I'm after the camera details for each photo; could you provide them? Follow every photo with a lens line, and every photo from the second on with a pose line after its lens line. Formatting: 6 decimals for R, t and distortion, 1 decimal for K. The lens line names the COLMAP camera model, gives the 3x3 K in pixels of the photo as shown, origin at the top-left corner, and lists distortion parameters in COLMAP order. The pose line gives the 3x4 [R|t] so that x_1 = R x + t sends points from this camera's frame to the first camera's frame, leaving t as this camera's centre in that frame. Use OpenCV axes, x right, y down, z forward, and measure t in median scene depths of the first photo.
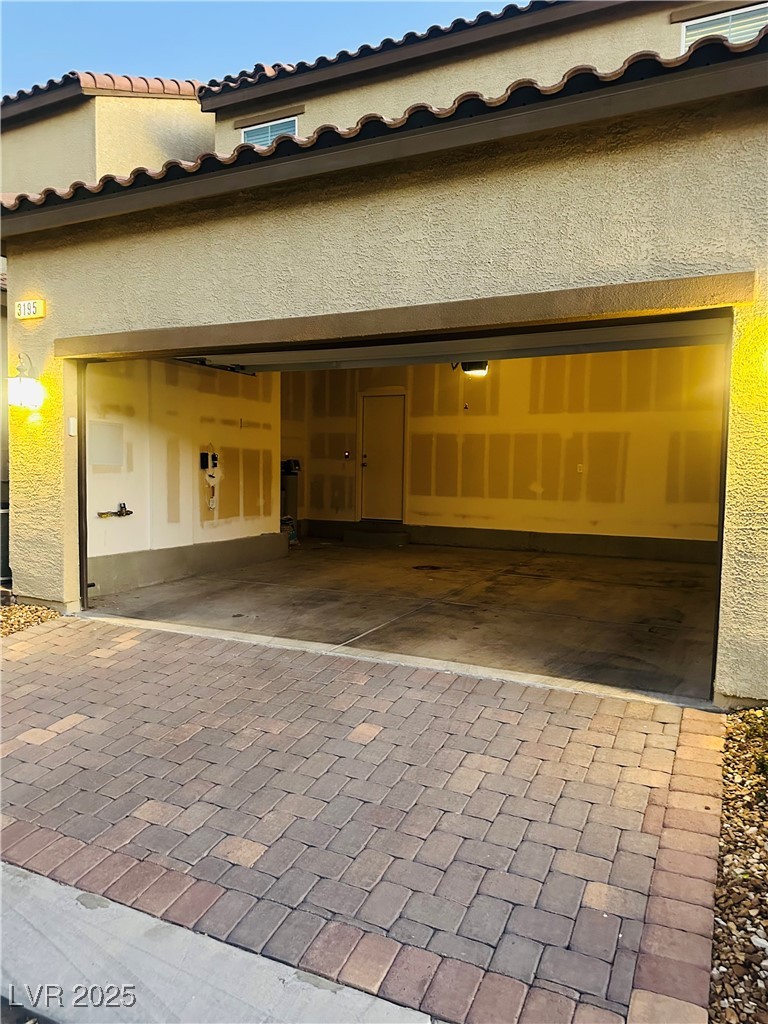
lens RADIAL K [[729.5, 0, 384.0], [0, 729.5, 512.0], [0, 0, 1]] dist [-0.003793, -0.001402]
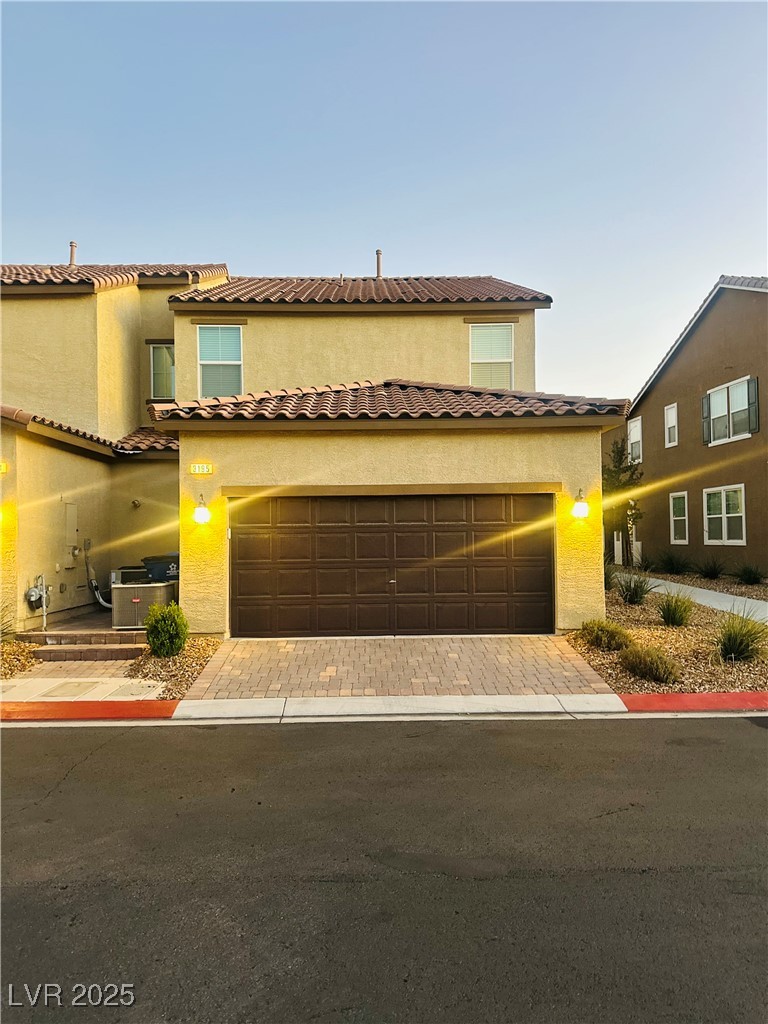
lens RADIAL K [[729.5, 0, 384.0], [0, 729.5, 512.0], [0, 0, 1]] dist [-0.003793, -0.001402]
pose [[0.883234, -0.011866, 0.468782, -0.930741], [0.052533, 0.995891, -0.073770, -0.017371], [-0.465980, 0.089782, 0.880228, -0.771034]]
